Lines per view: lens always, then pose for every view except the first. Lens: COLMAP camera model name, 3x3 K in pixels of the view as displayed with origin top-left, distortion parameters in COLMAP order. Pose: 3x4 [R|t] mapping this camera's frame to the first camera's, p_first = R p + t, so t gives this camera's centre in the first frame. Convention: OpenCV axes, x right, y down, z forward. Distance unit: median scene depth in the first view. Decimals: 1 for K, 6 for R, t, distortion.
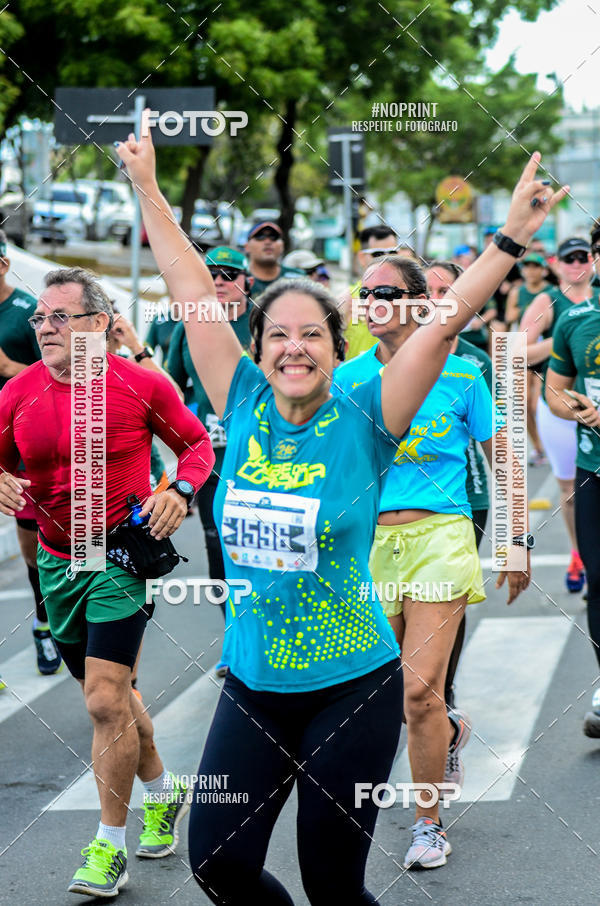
lens RADIAL K [[3233.8, 0, 300.0], [0, 3233.8, 452.7], [0, 0, 1]] dist [-0.339940, -2.768331]
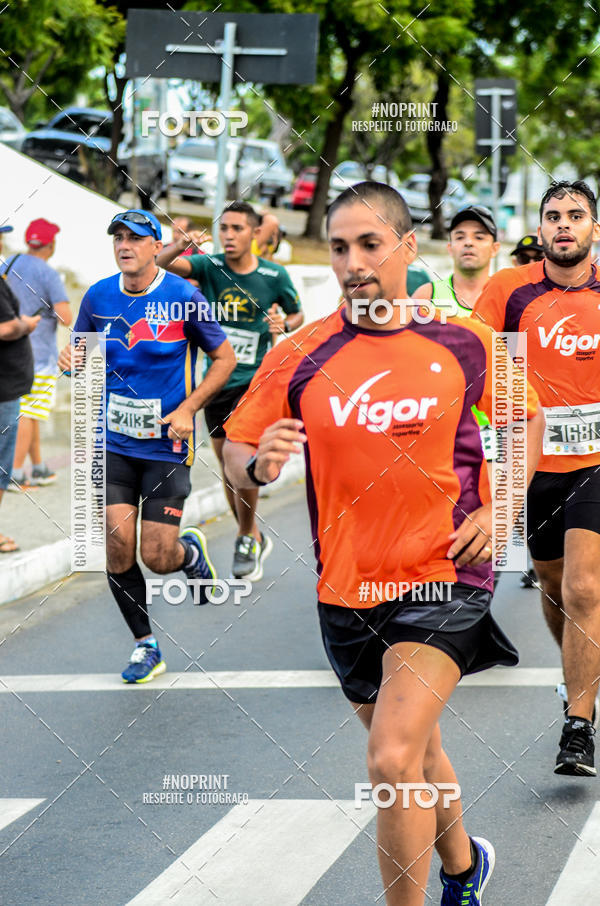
lens RADIAL K [[2815.7, 0, 300.5], [0, 2815.7, 452.3], [0, 0, 1]] dist [-0.293304, -0.791448]
pose [[0.996962, 0.039731, -0.067000, 0.011837], [-0.038370, 0.999033, 0.021484, -0.010323], [0.067789, -0.018848, 0.997522, 0.175882]]
